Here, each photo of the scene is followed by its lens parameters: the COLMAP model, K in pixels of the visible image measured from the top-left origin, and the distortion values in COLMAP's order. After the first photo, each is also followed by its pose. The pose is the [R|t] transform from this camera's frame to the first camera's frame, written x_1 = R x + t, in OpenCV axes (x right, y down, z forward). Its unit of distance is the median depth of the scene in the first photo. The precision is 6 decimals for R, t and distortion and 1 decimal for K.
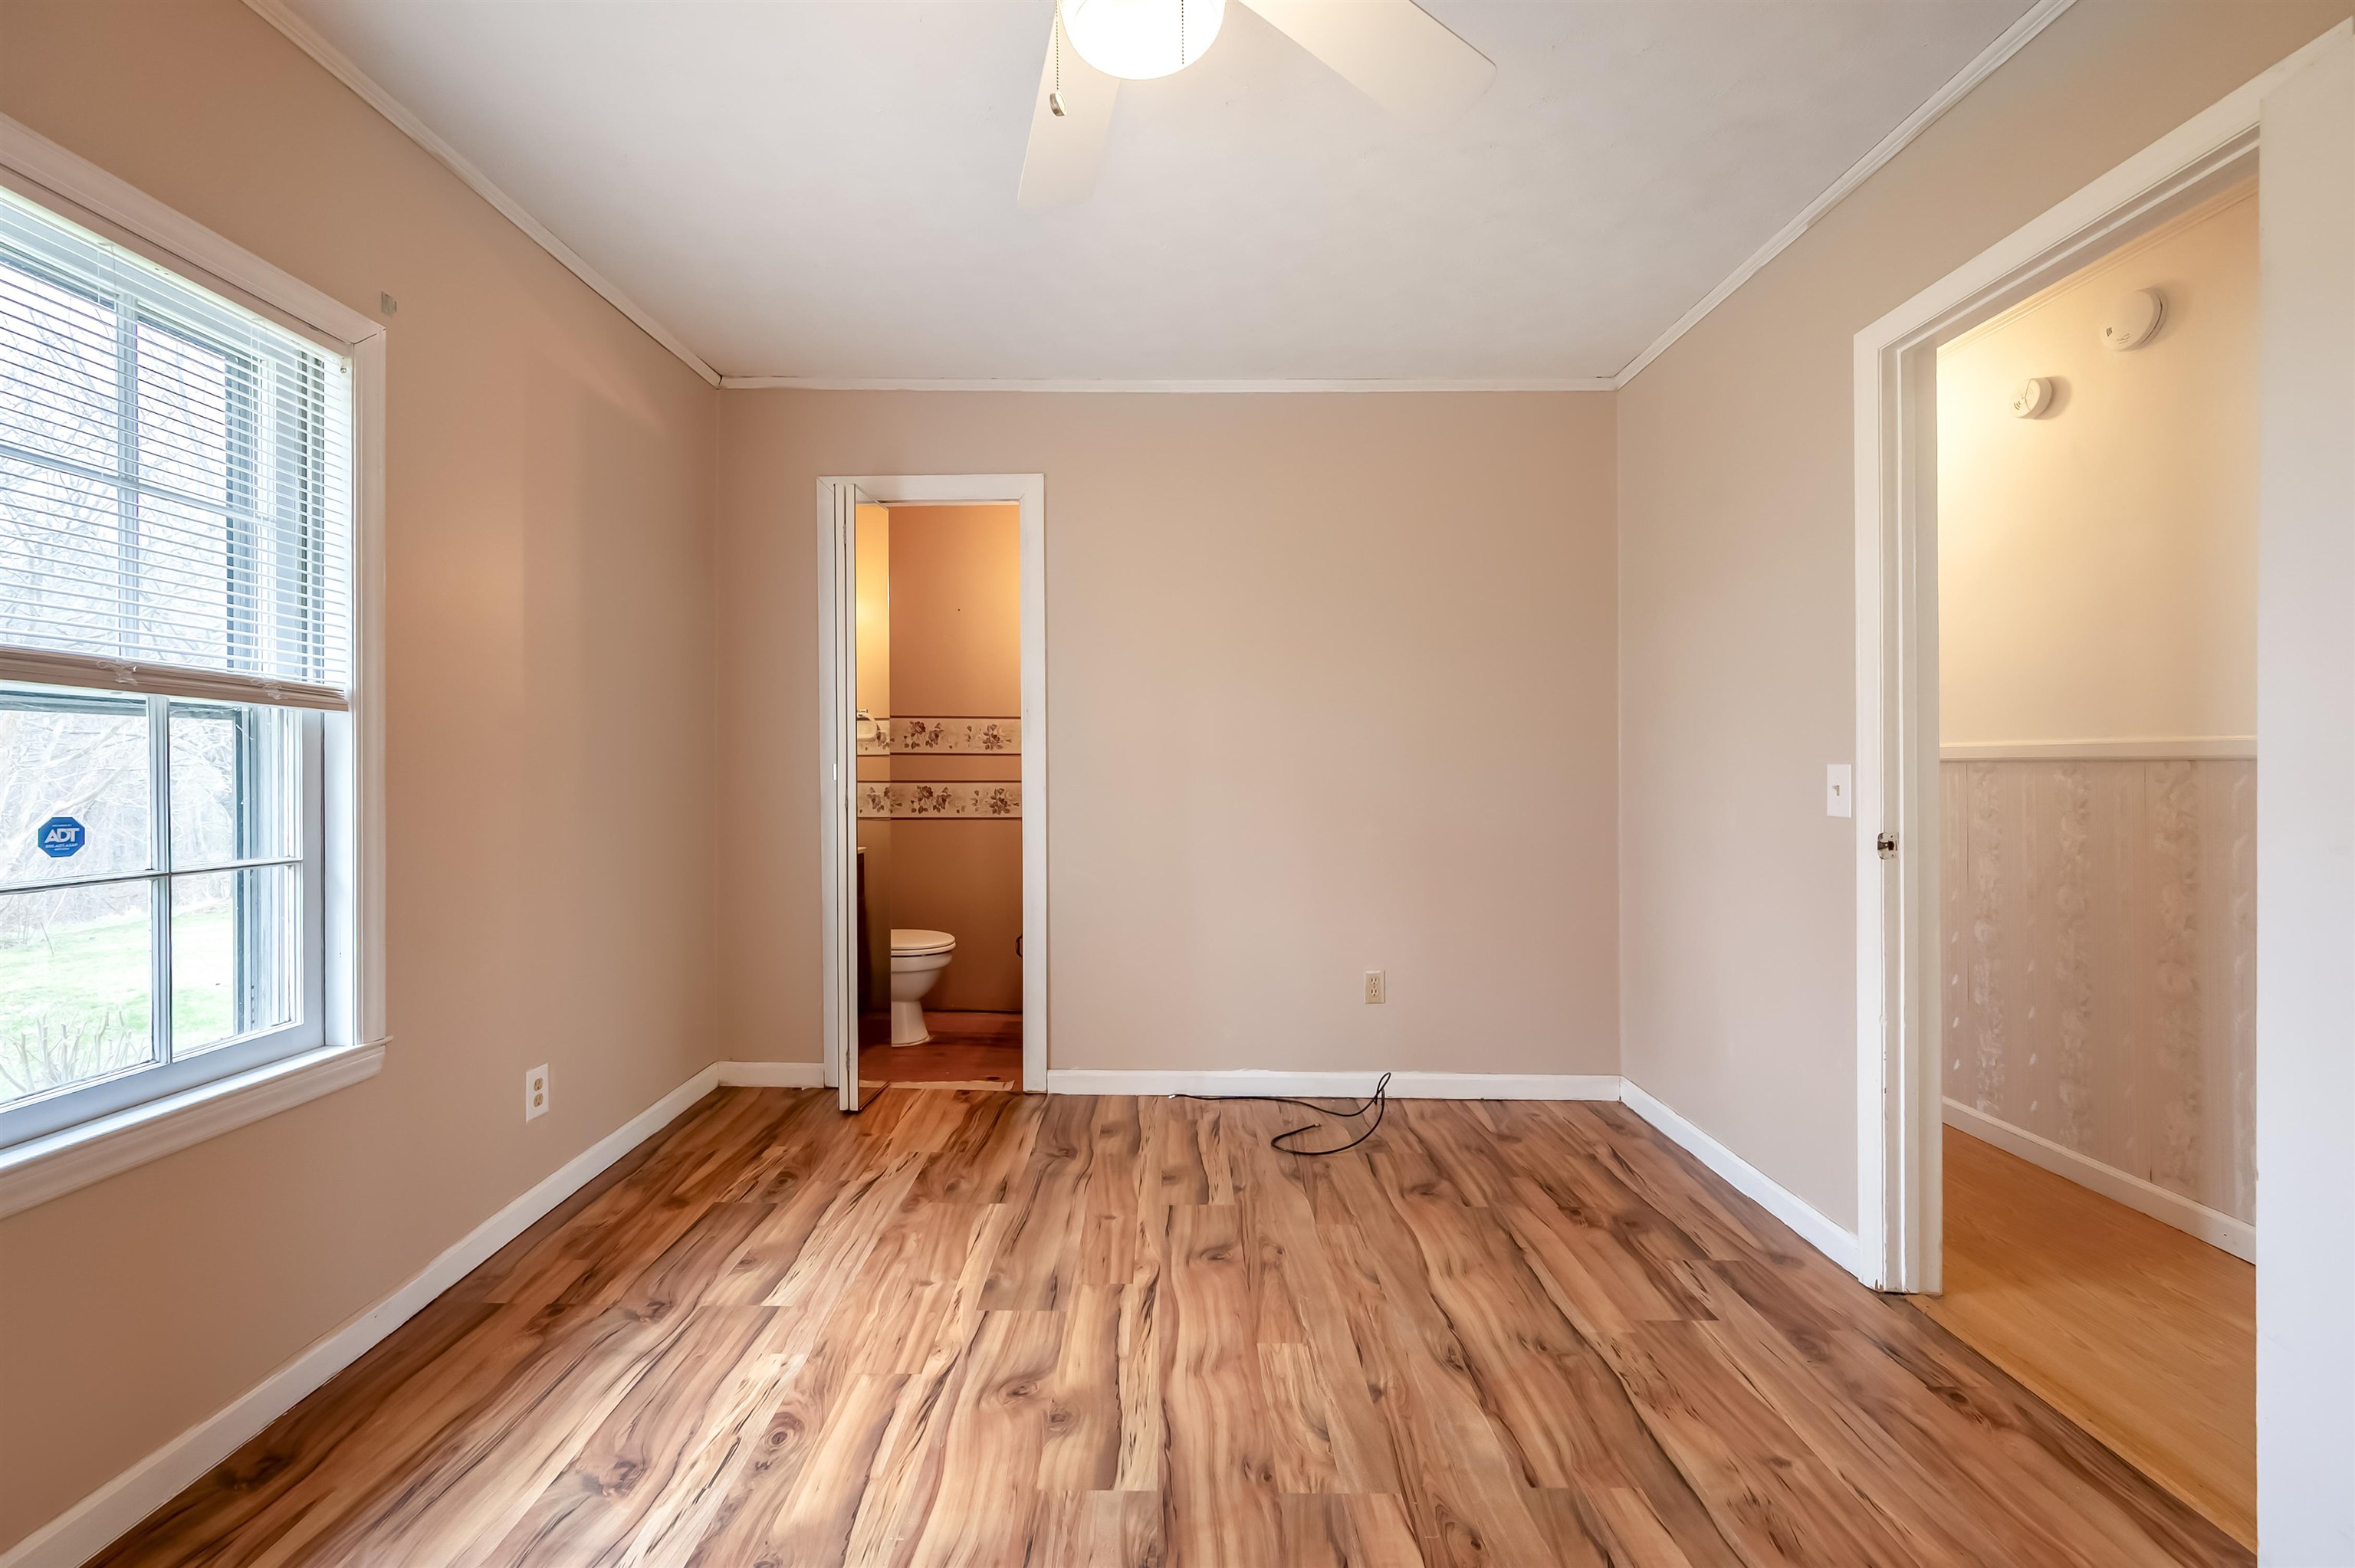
lens RADIAL K [[947.0, 0, 1183.5], [0, 947.0, 775.5], [0, 0, 1]] dist [0.001429, 0.000211]
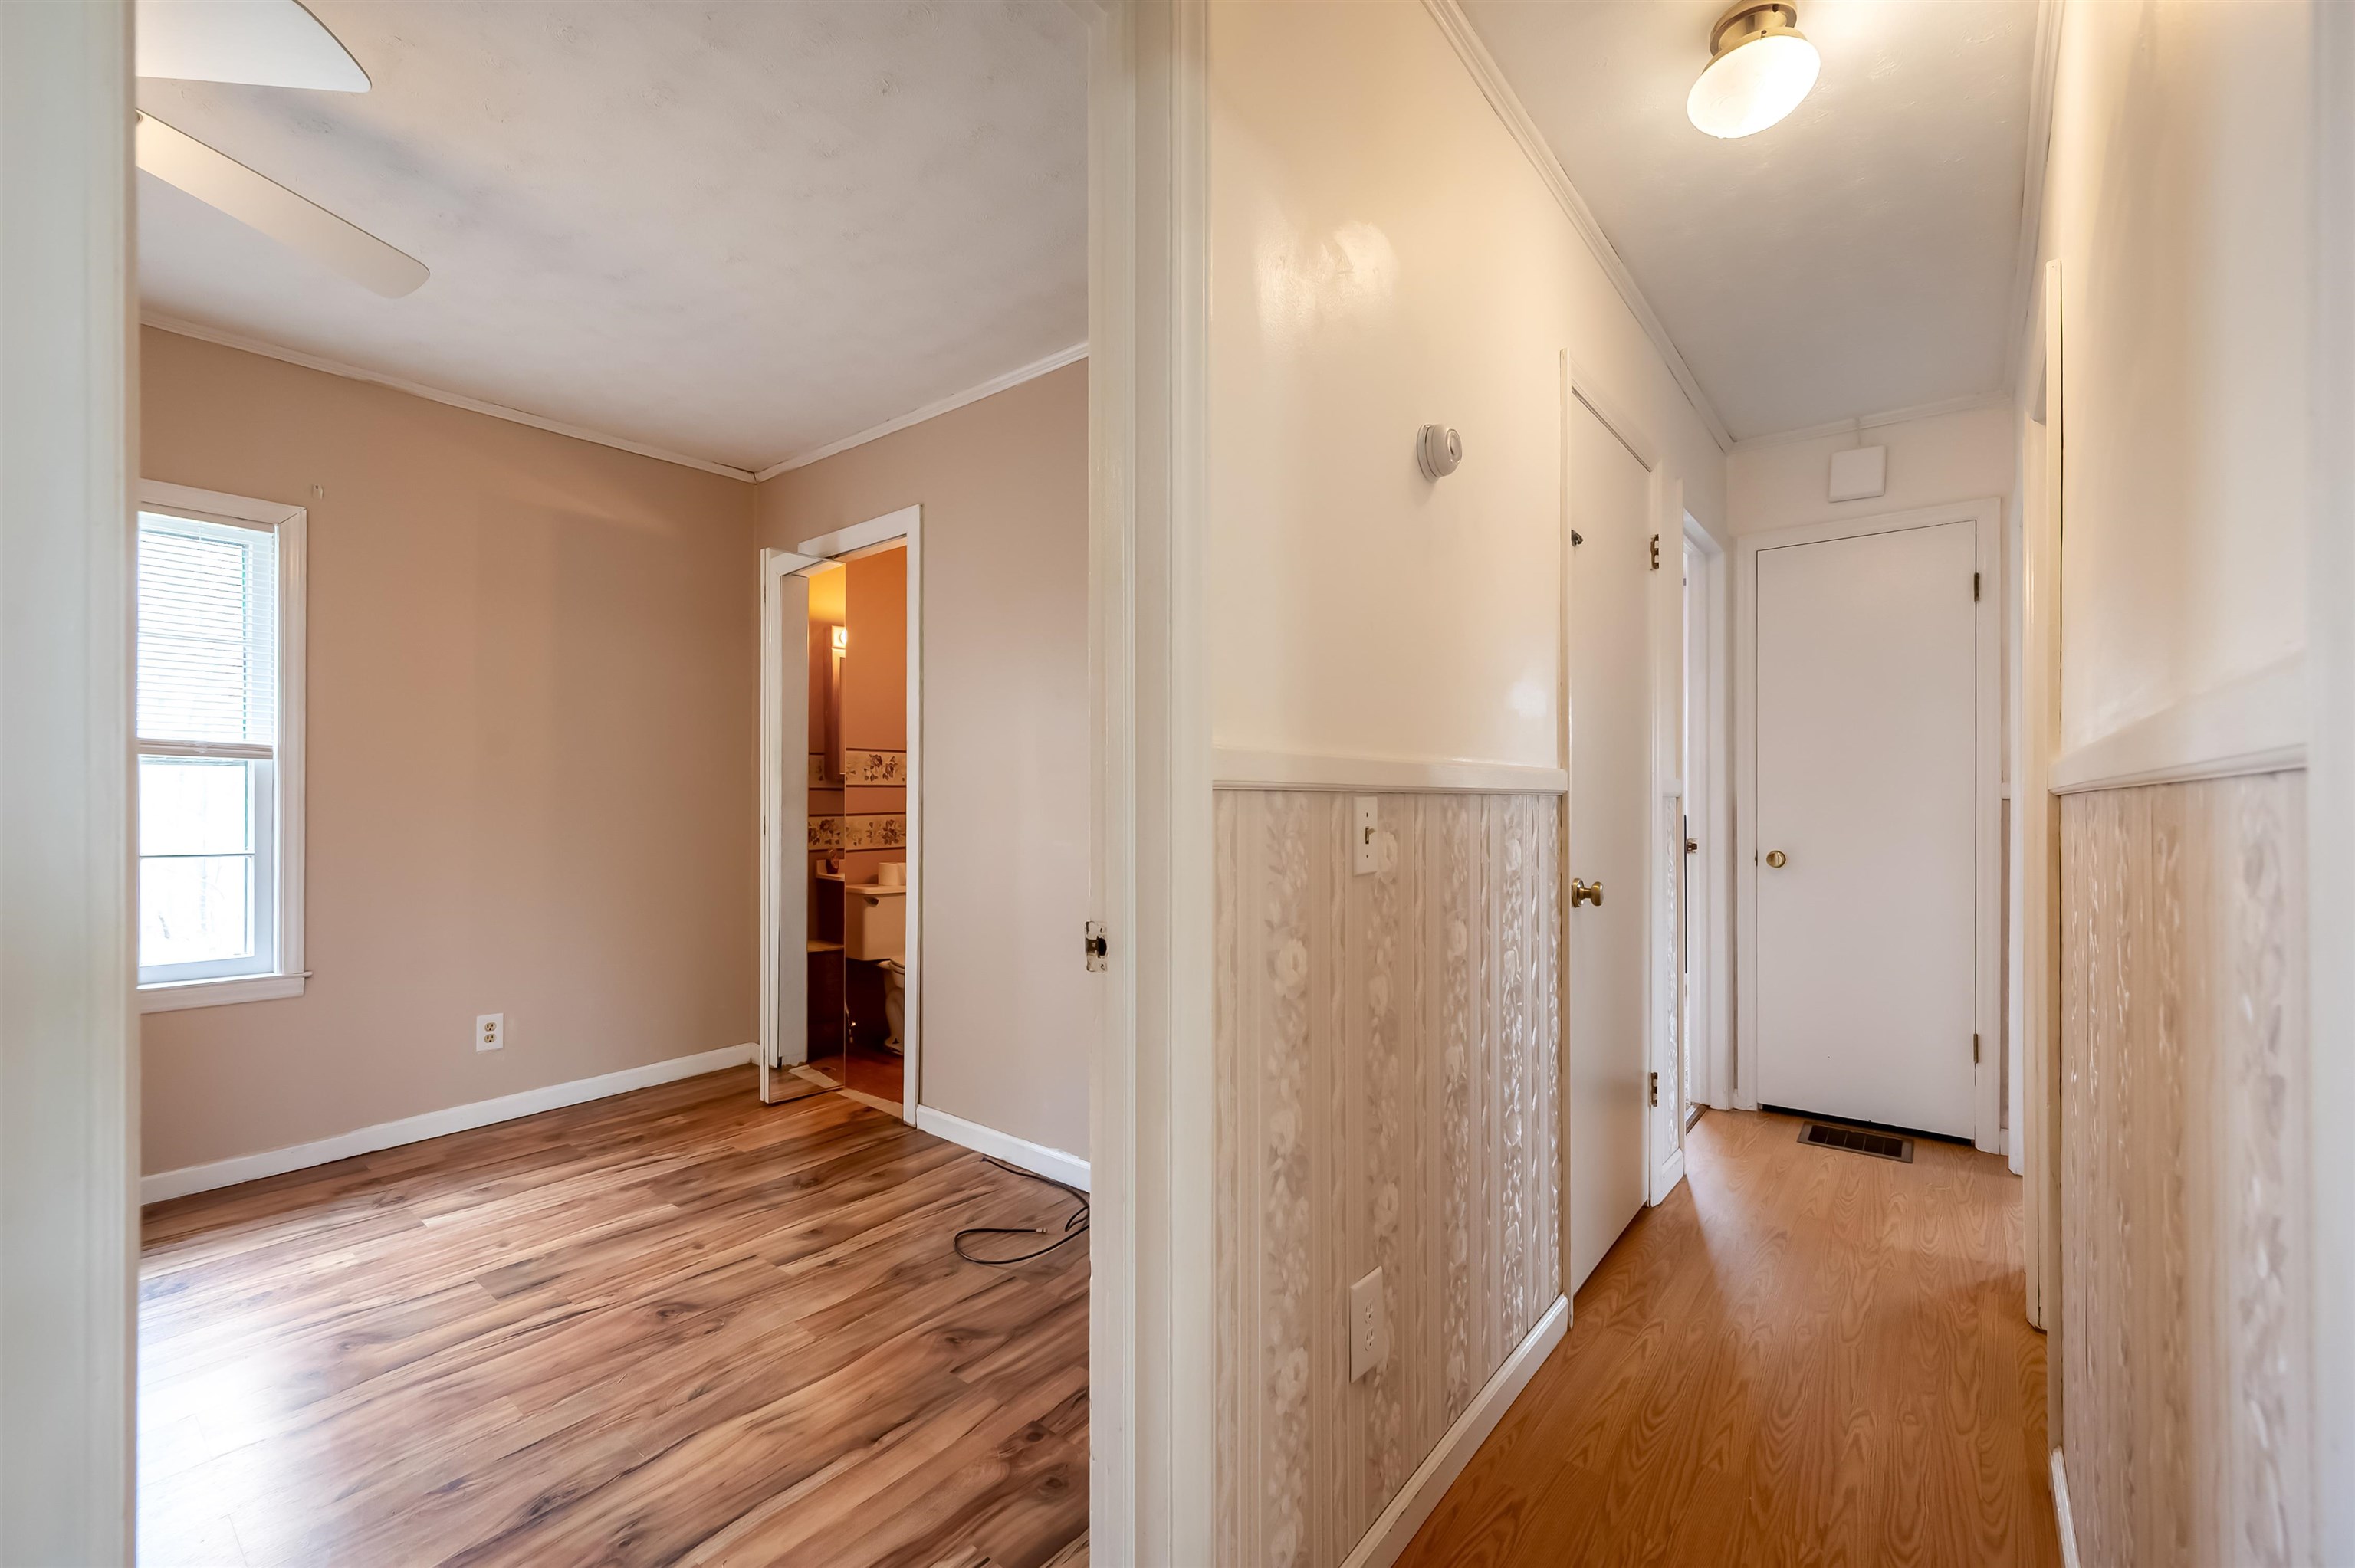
lens RADIAL K [[977.1, 0, 1177.0], [0, 977.1, 799.6], [0, 0, 1]] dist [0.003227, 0.000003]
pose [[0.775285, 0.004084, -0.631598, 0.981930], [-0.010521, 0.999924, -0.006449, -0.005283], [0.631524, 0.011645, 0.775269, 0.519399]]
